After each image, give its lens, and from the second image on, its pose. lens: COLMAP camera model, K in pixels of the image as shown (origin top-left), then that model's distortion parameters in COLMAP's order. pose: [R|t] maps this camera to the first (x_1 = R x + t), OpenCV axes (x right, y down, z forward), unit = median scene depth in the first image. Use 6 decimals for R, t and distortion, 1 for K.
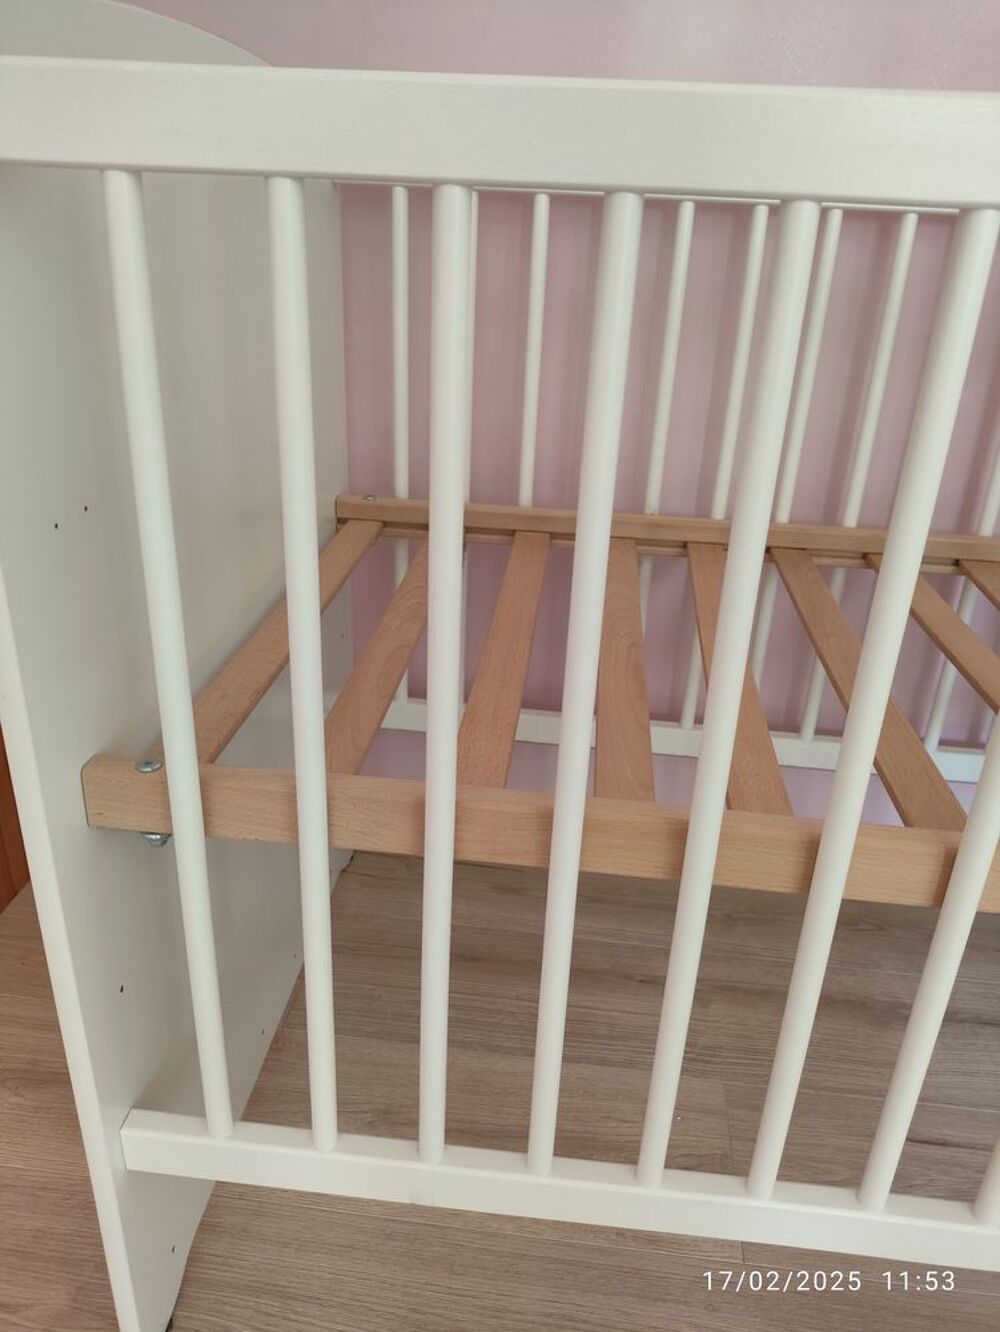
lens RADIAL K [[990.4, 0, 500.0], [0, 990.4, 666.0], [0, 0, 1]] dist [0.008484, 0.001209]
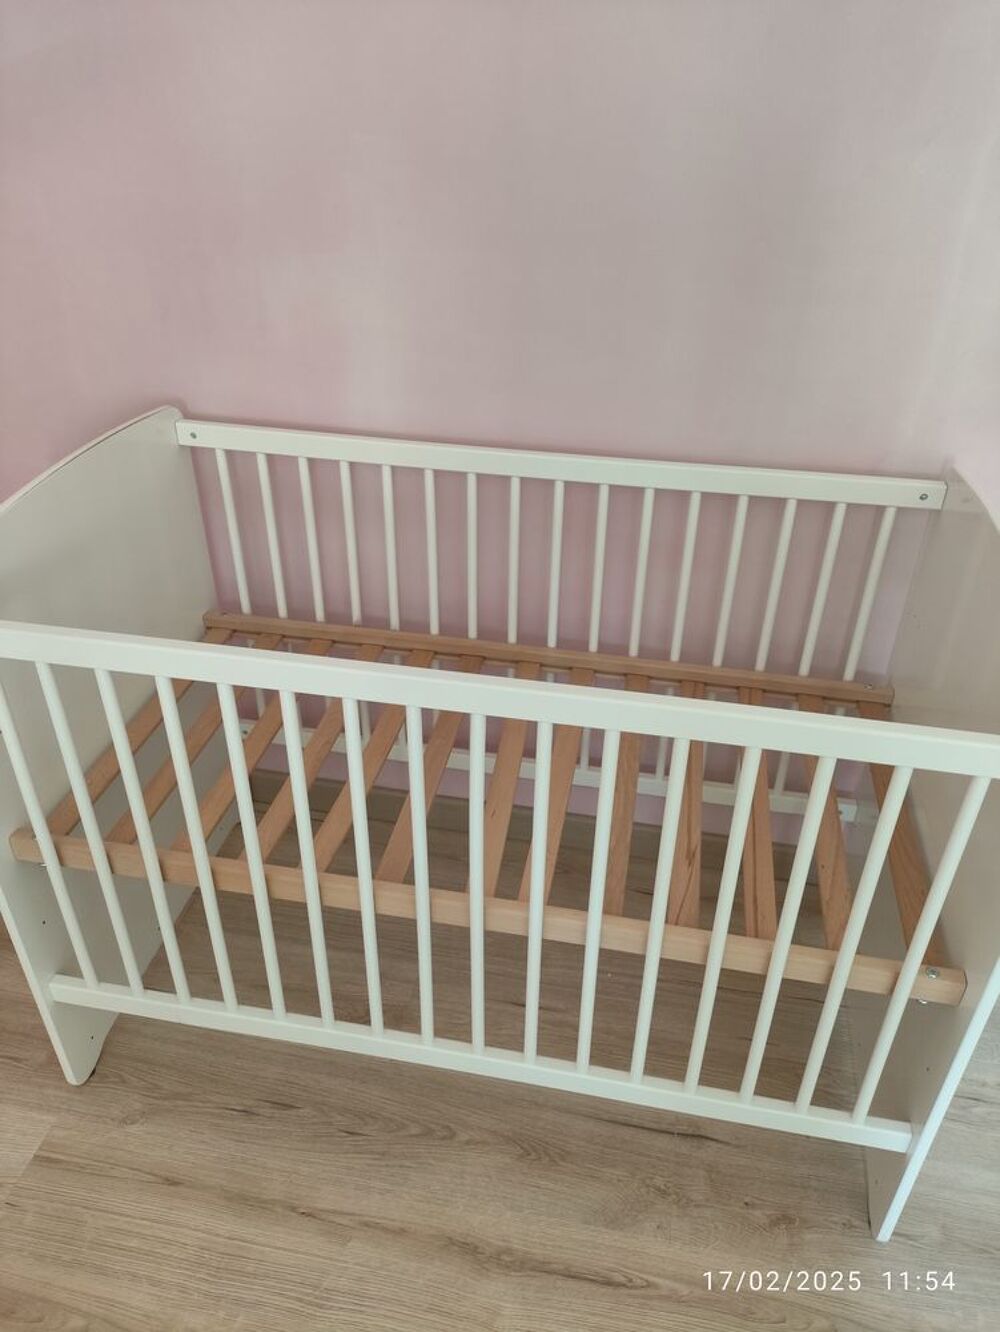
lens RADIAL K [[957.8, 0, 500.0], [0, 957.8, 666.0], [0, 0, 1]] dist [0.007814, 0.001232]
pose [[0.995667, 0.023221, -0.090042, 0.611332], [-0.010188, 0.989731, 0.142582, -0.416038], [0.092428, -0.141047, 0.985679, -0.687695]]
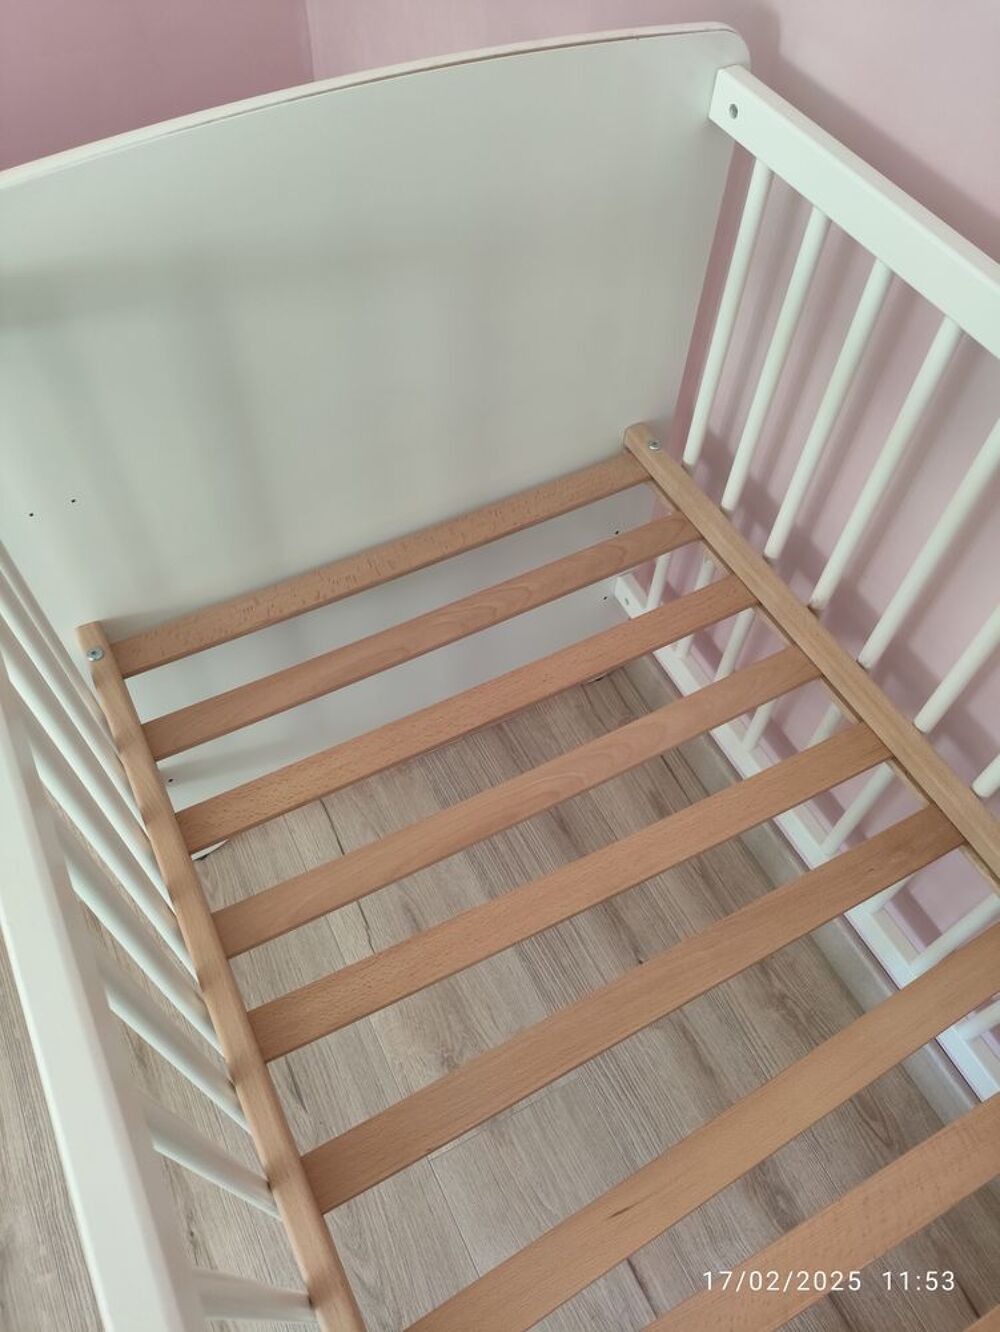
lens RADIAL K [[990.4, 0, 500.0], [0, 990.4, 666.0], [0, 0, 1]] dist [0.008484, 0.001209]
pose [[0.552674, 0.678364, -0.484122, 0.498599], [-0.352152, 0.716584, 0.602077, -0.696921], [0.755341, -0.162267, 0.634924, 0.355472]]
